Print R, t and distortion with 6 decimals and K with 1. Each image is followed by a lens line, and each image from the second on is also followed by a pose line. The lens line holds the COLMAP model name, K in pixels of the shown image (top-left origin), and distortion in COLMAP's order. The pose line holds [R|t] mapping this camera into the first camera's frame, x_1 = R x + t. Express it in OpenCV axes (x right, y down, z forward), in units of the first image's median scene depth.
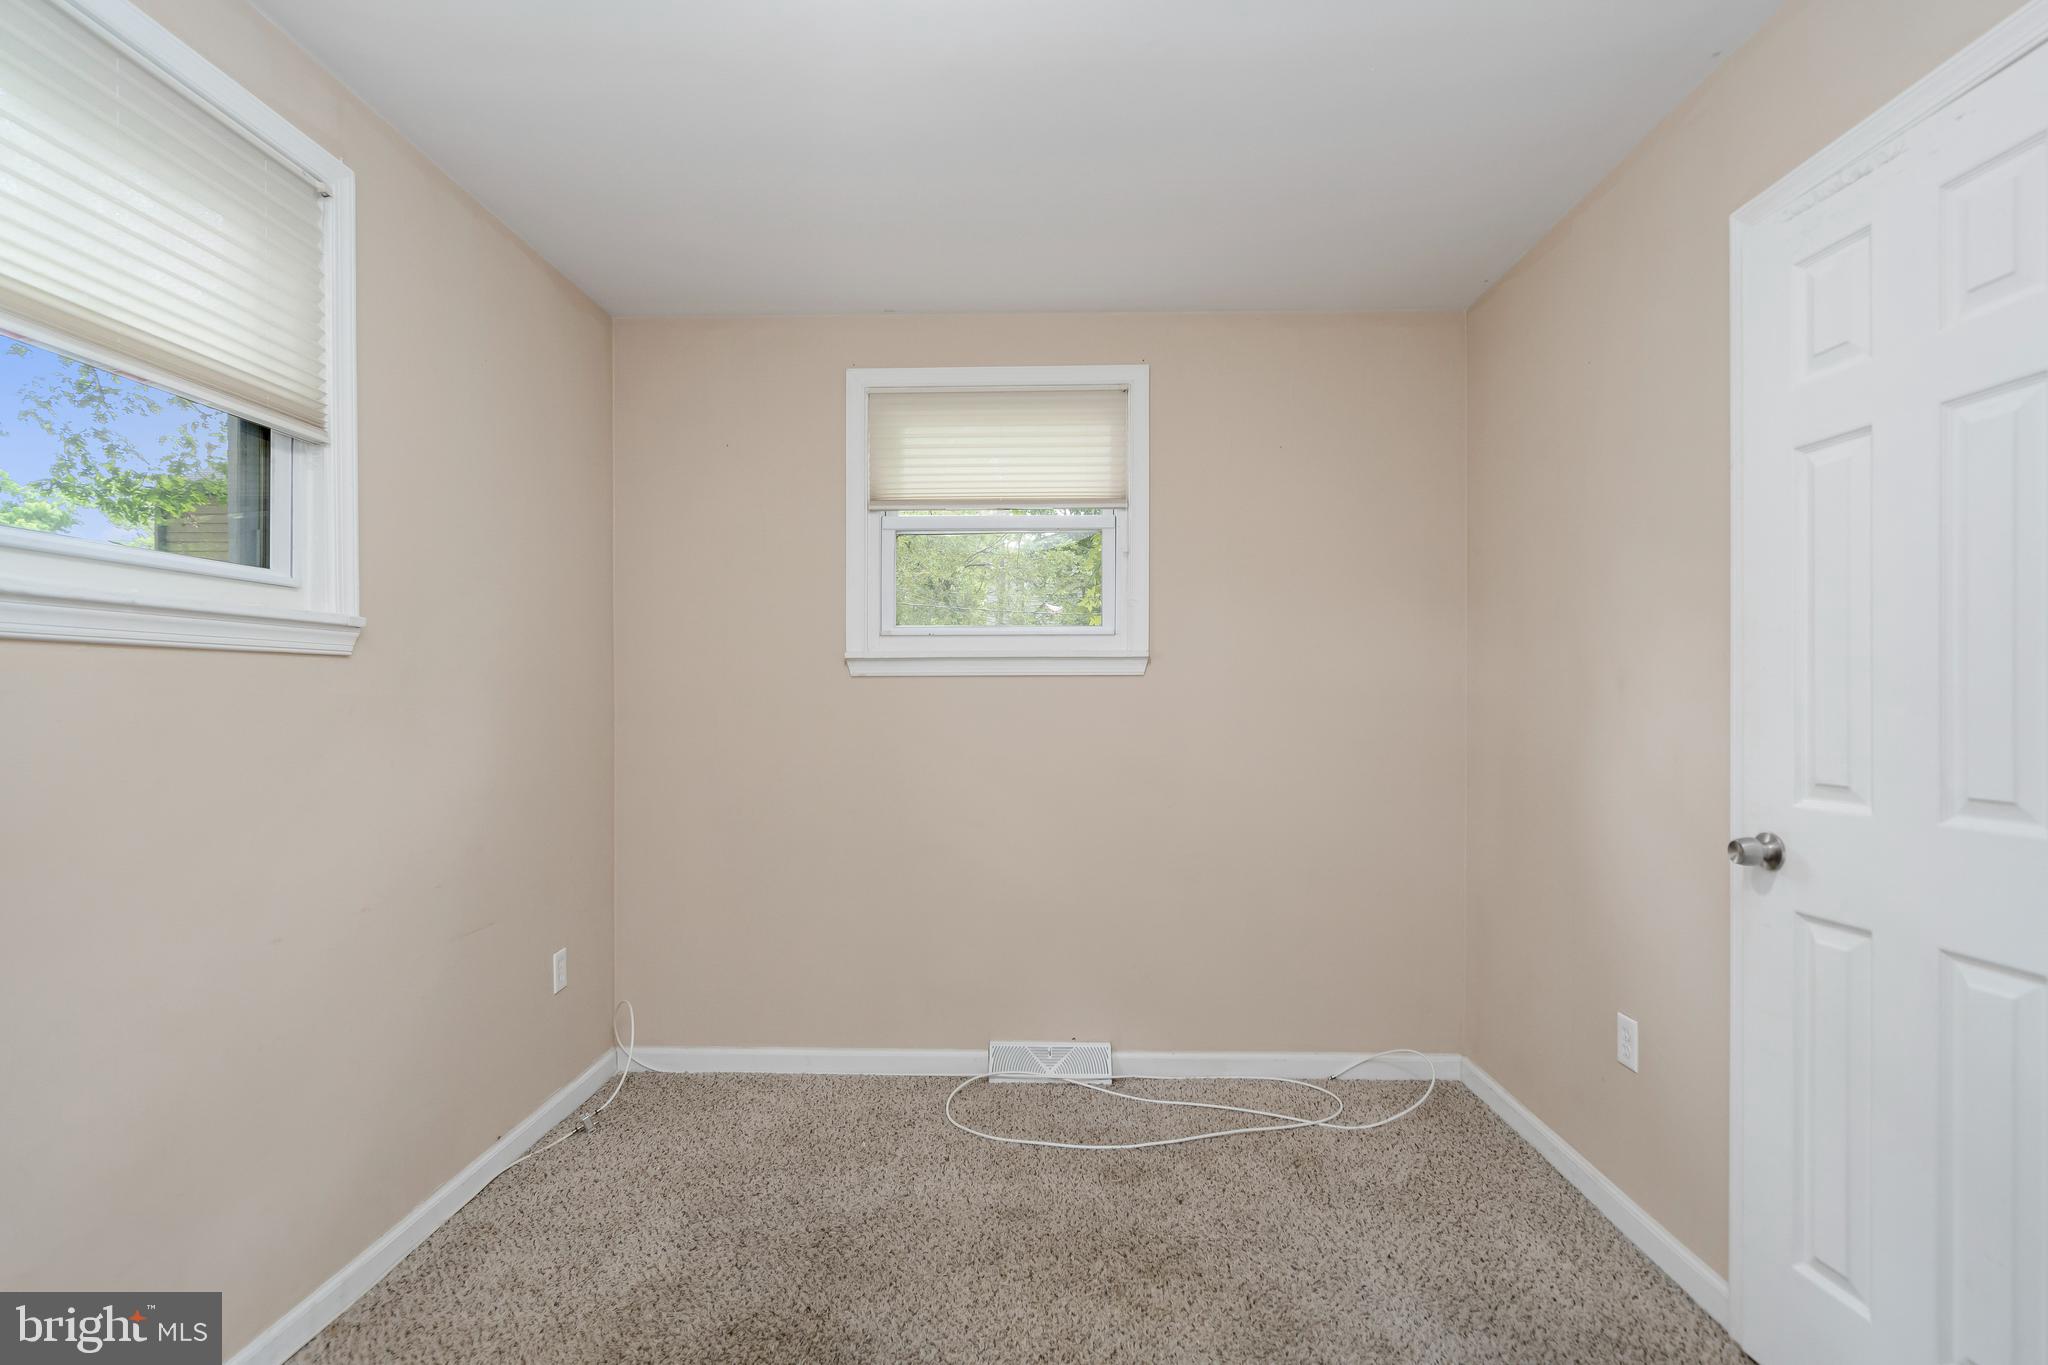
lens RADIAL K [[929.0, 0, 919.5], [0, 929.0, 710.3], [0, 0, 1]] dist [-0.012494, -0.000293]
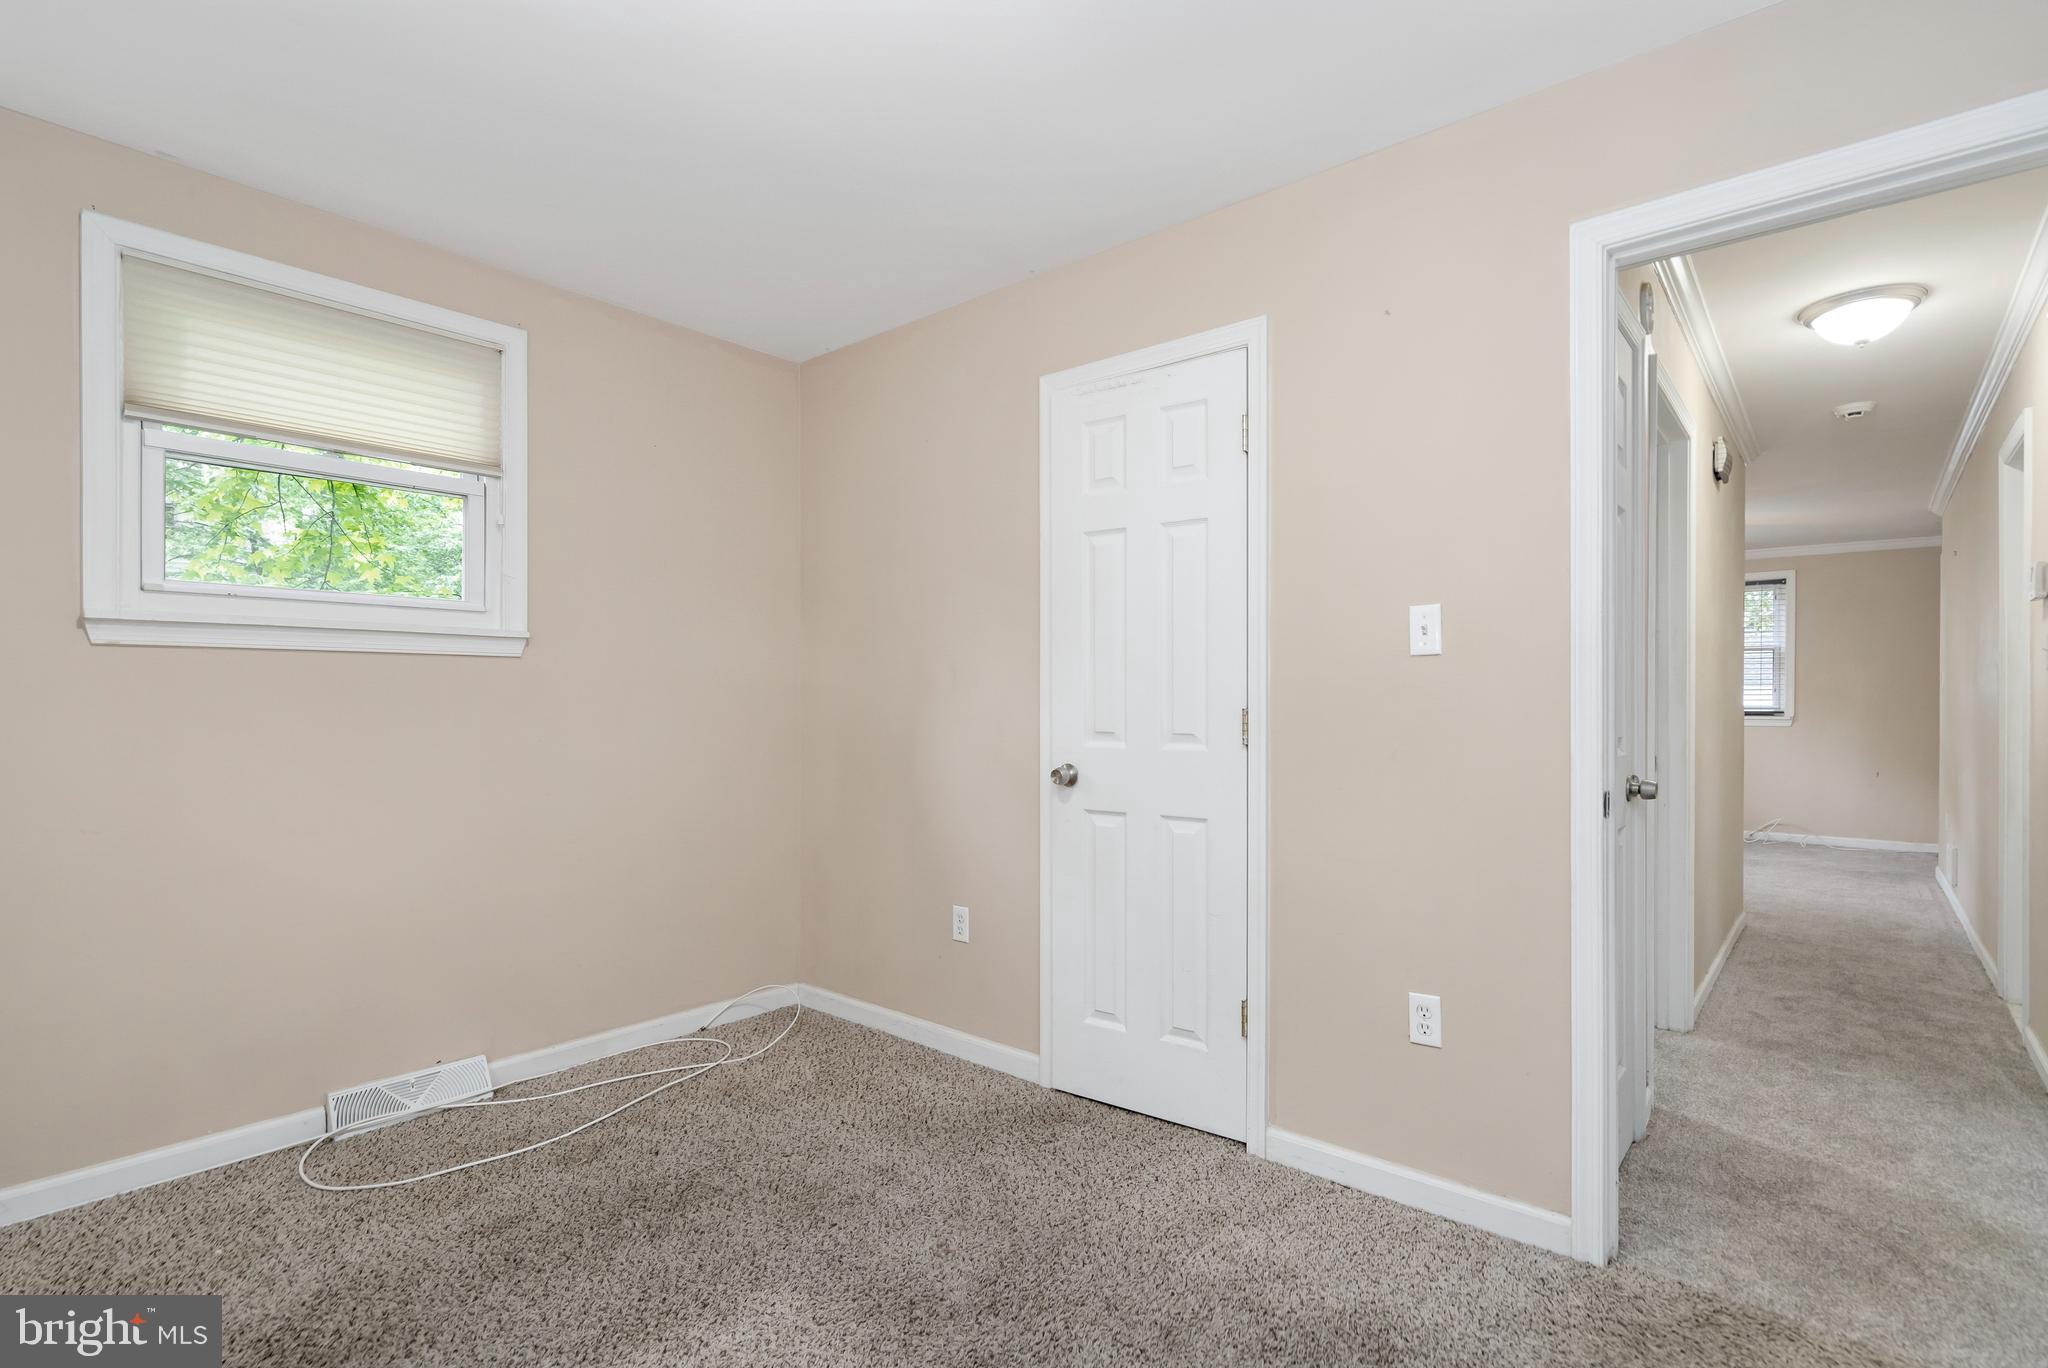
lens RADIAL K [[967.9, 0, 1019.8], [0, 967.9, 706.2], [0, 0, 1]] dist [-0.062432, 0.025139]
pose [[0.621706, -0.002485, 0.783247, -0.220668], [0.001350, 0.999997, 0.002102, 0.012109], [-0.783250, -0.000250, 0.621707, -0.001963]]
